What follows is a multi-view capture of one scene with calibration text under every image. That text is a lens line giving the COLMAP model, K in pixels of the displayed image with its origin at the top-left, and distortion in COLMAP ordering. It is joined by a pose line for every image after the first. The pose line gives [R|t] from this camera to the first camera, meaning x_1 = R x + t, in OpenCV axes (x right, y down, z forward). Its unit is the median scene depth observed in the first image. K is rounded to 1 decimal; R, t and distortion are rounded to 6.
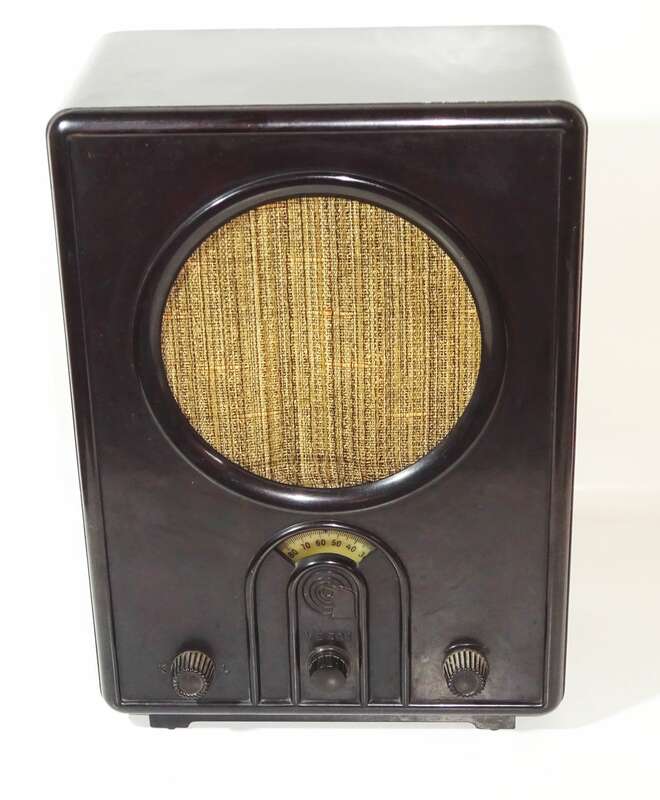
lens RADIAL K [[1563.1, 0, 329.0], [0, 1563.1, 400.0], [0, 0, 1]] dist [-0.040840, 0.000000]
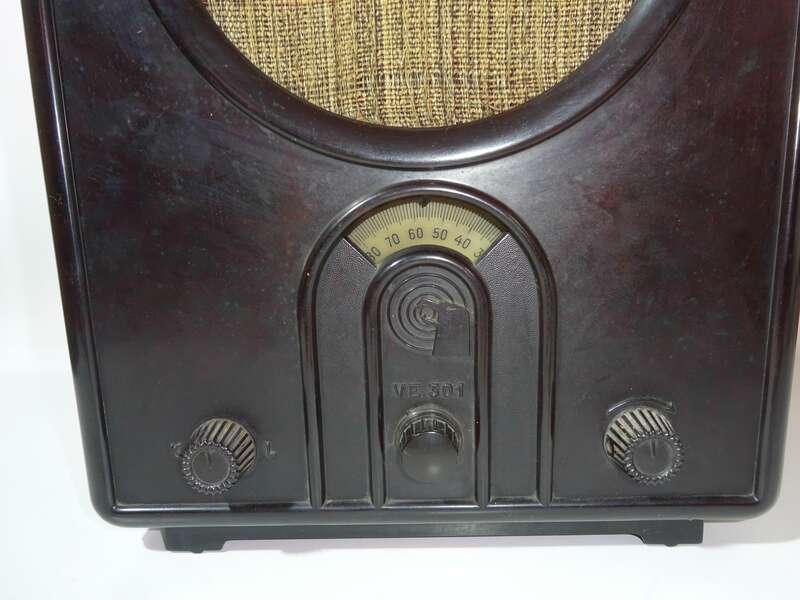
lens RADIAL K [[623.0, 0, 398.3], [0, 623.0, 300.6], [0, 0, 1]] dist [0.004789, -0.010295]
pose [[0.999804, -0.006677, 0.018639, -0.017756], [0.010765, 0.973434, -0.228716, 0.178874], [-0.016617, 0.228872, 0.973315, 0.757446]]
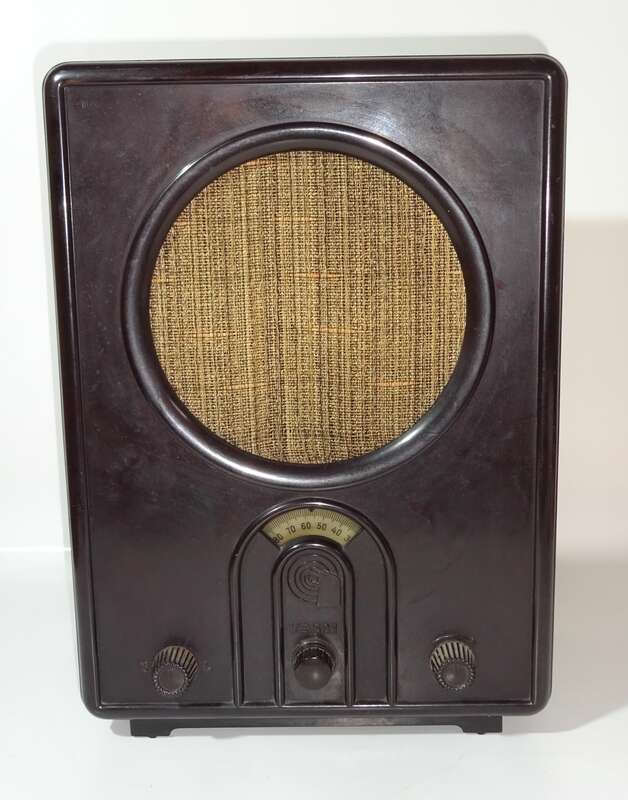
lens RADIAL K [[827.1, 0, 317.4], [0, 827.1, 397.4], [0, 0, 1]] dist [0.005371, 0.000000]
pose [[0.999557, 0.002733, 0.029646, -0.014037], [0.005044, 0.965833, -0.259116, 0.149849], [-0.029341, 0.259150, 0.965391, 0.469116]]
